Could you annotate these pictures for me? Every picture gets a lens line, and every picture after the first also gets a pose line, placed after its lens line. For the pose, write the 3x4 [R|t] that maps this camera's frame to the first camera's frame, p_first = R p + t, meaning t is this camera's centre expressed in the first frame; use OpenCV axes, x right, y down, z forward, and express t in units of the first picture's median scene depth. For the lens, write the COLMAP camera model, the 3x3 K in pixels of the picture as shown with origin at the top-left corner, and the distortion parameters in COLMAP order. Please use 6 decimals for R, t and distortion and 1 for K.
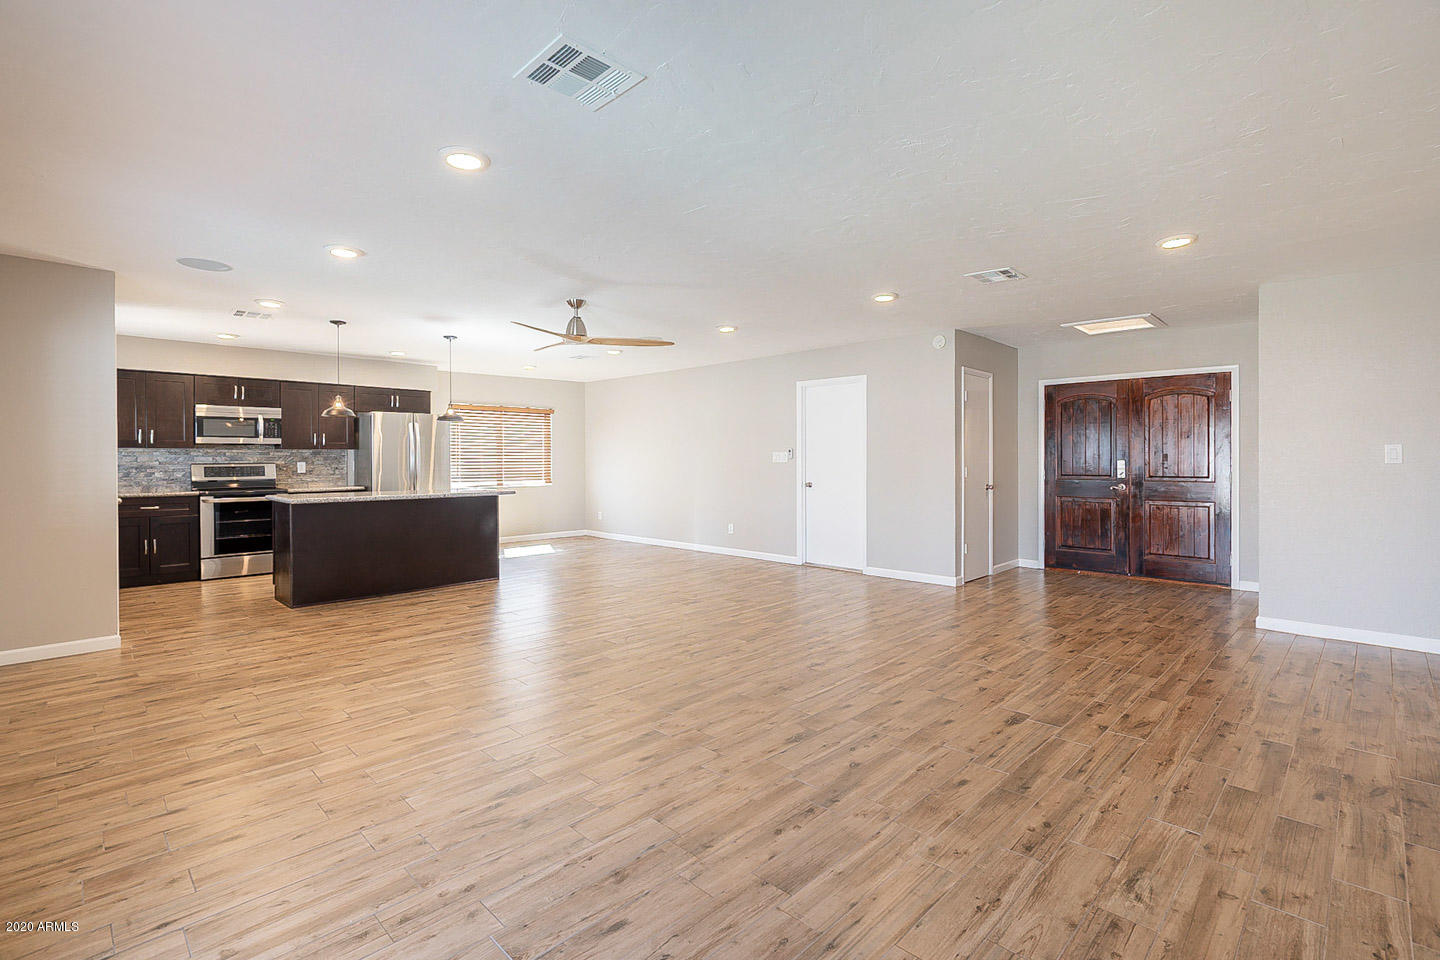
lens RADIAL K [[662.4, 0, 718.1], [0, 662.4, 460.9], [0, 0, 1]] dist [-0.003540, 0.000156]
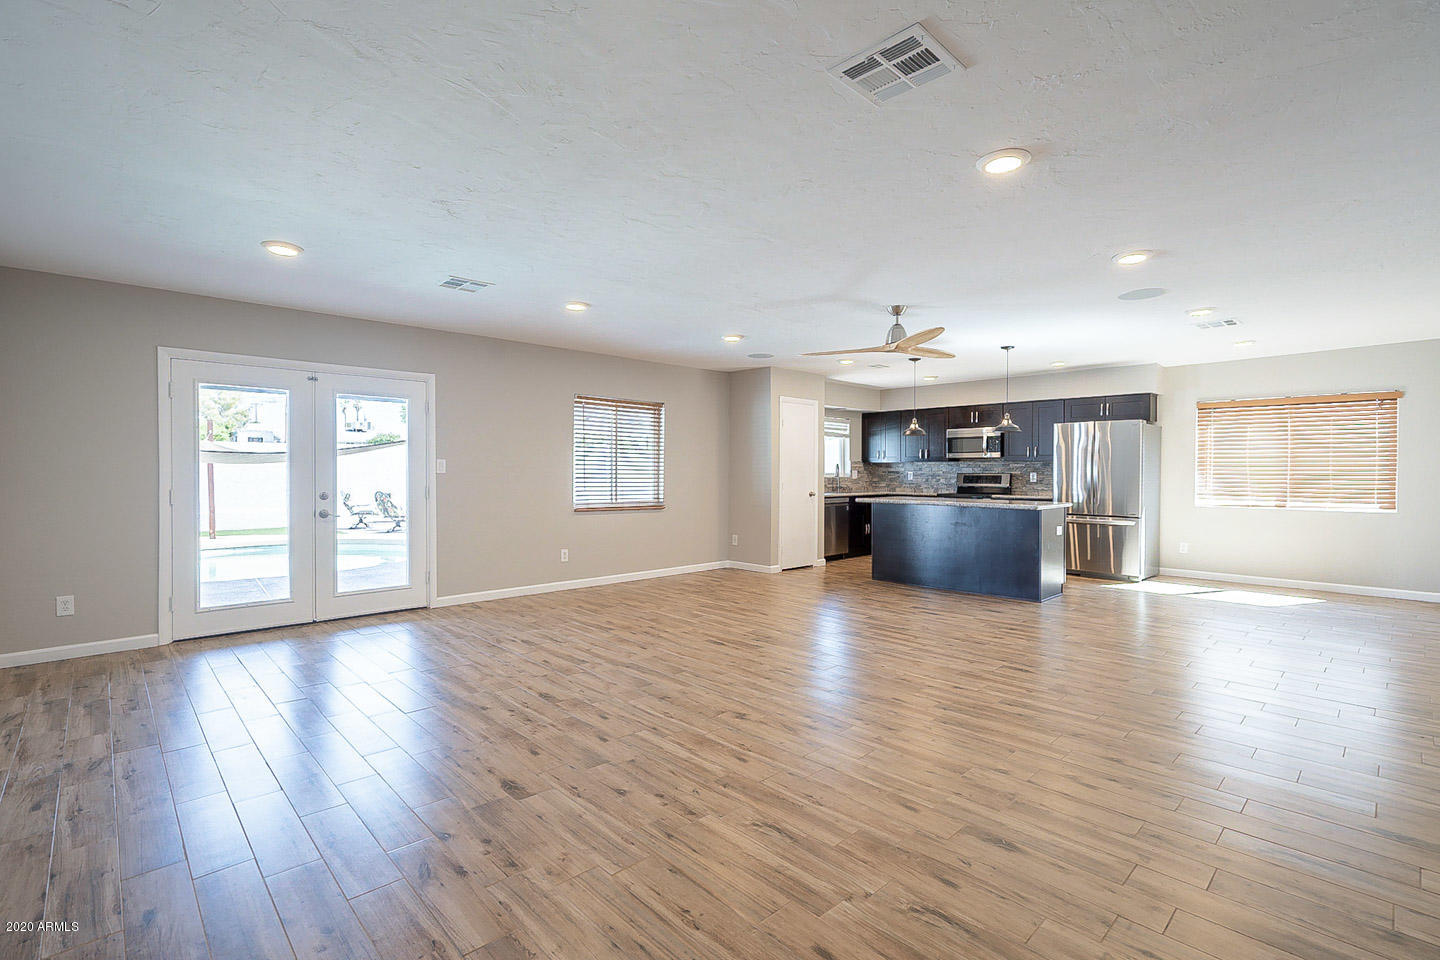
lens RADIAL K [[652.6, 0, 725.3], [0, 652.6, 483.0], [0, 0, 1]] dist [-0.001969, 0.000194]
pose [[-0.018943, 0.022494, -0.999568, 0.934719], [-0.003562, 0.999739, 0.022565, -0.006891], [0.999814, 0.003987, -0.018857, 0.955806]]
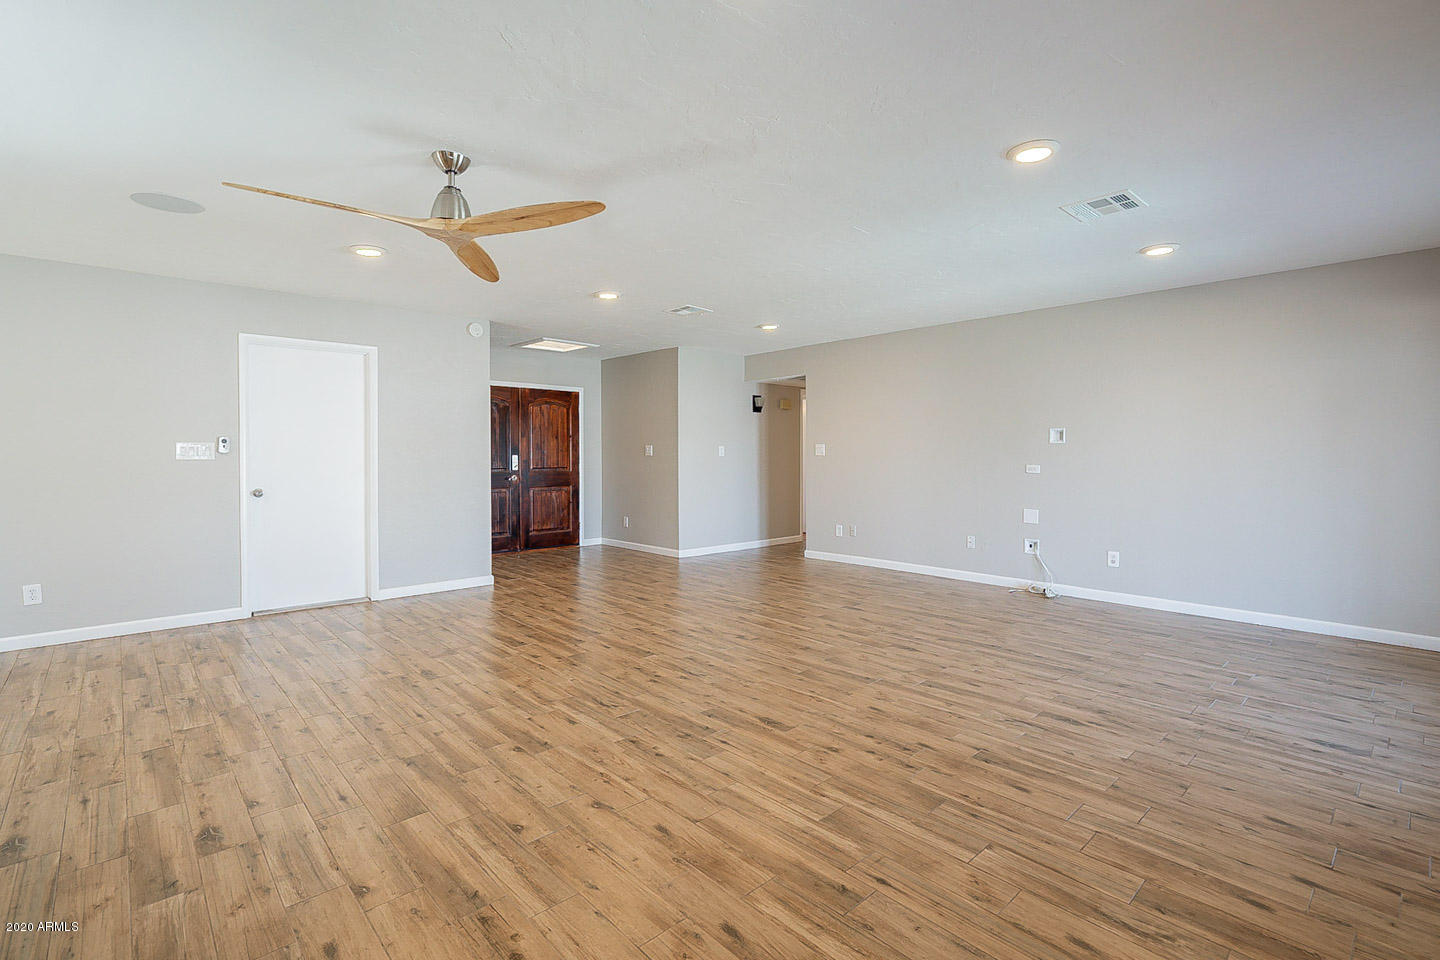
lens RADIAL K [[662.9, 0, 725.9], [0, 662.9, 464.3], [0, 0, 1]] dist [-0.001530, 0.000413]
pose [[0.038493, -0.014393, 0.999155, -0.929152], [0.003938, 0.999891, 0.014252, -0.000603], [-0.999251, 0.003386, 0.038545, 0.942023]]
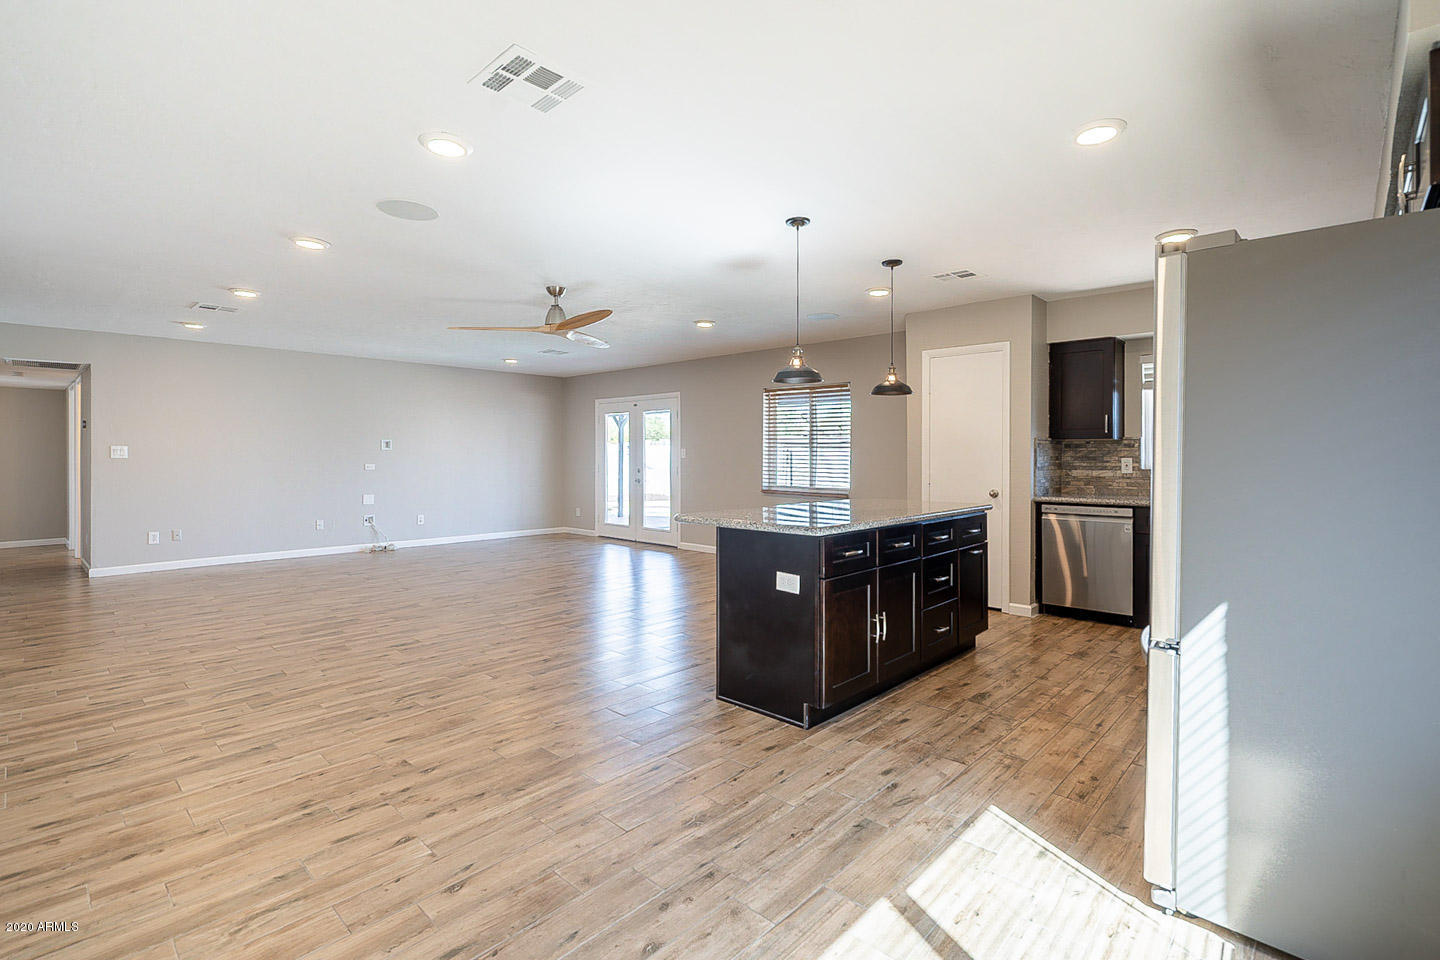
lens RADIAL K [[671.3, 0, 723.0], [0, 671.3, 458.4], [0, 0, 1]] dist [-0.001354, -0.000193]
pose [[-0.999459, 0.001508, -0.032843, -0.521708], [0.001332, 0.999985, 0.005401, -0.004168], [0.032850, 0.005354, -0.999446, 2.456392]]
